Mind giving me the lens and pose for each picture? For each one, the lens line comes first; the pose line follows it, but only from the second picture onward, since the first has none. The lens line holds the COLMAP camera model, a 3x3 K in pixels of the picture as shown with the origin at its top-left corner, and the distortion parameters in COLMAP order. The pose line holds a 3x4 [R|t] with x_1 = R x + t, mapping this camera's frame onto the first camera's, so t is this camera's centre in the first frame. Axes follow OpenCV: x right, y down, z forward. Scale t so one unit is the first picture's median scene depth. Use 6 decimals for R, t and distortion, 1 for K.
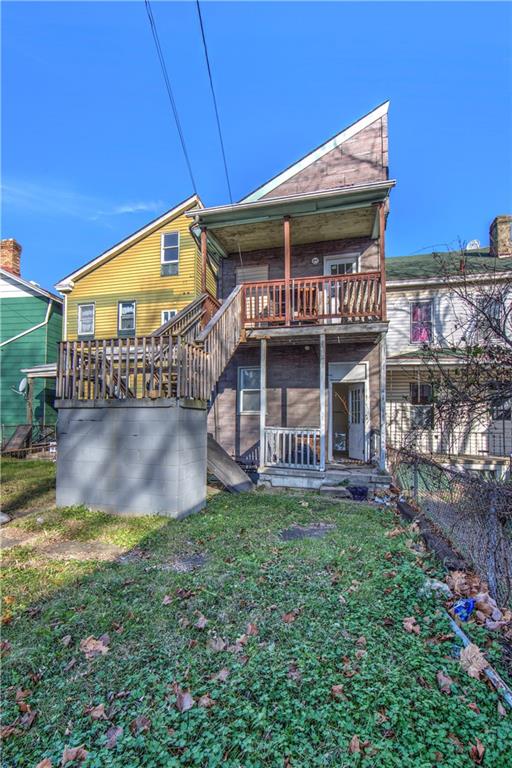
lens RADIAL K [[302.9, 0, 255.9], [0, 302.9, 409.4], [0, 0, 1]] dist [-0.003694, 0.000127]
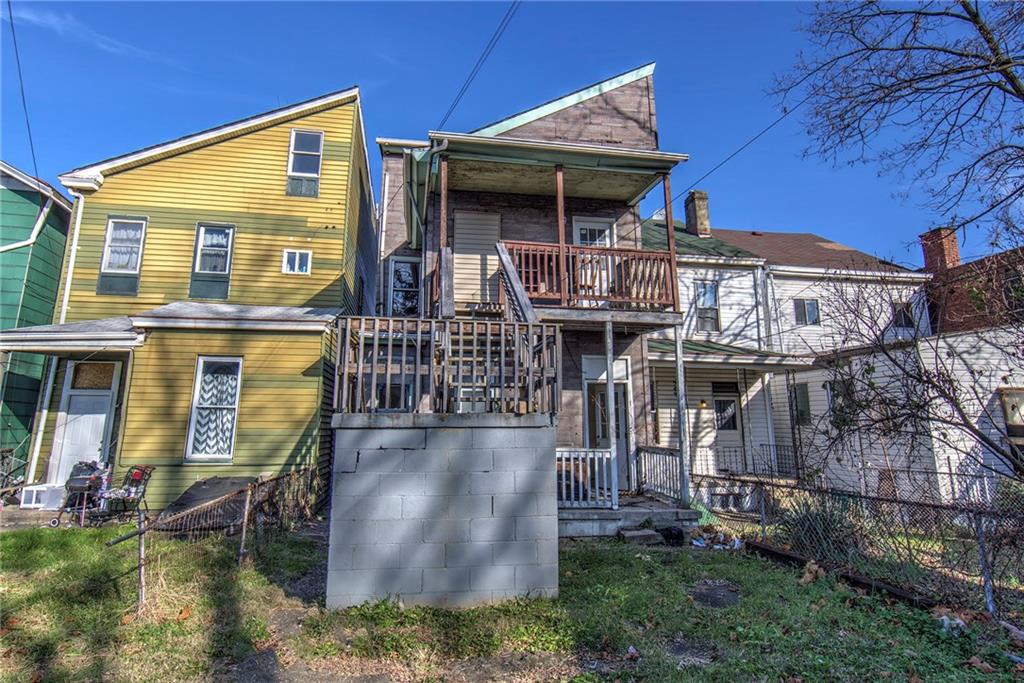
lens RADIAL K [[470.3, 0, 512.0], [0, 470.3, 341.5], [0, 0, 1]] dist [-0.003723, 0.000209]
pose [[0.930016, 0.058870, 0.362773, -0.353104], [-0.005390, 0.989166, -0.146702, -0.019588], [-0.367479, 0.134479, 0.920258, 0.009881]]
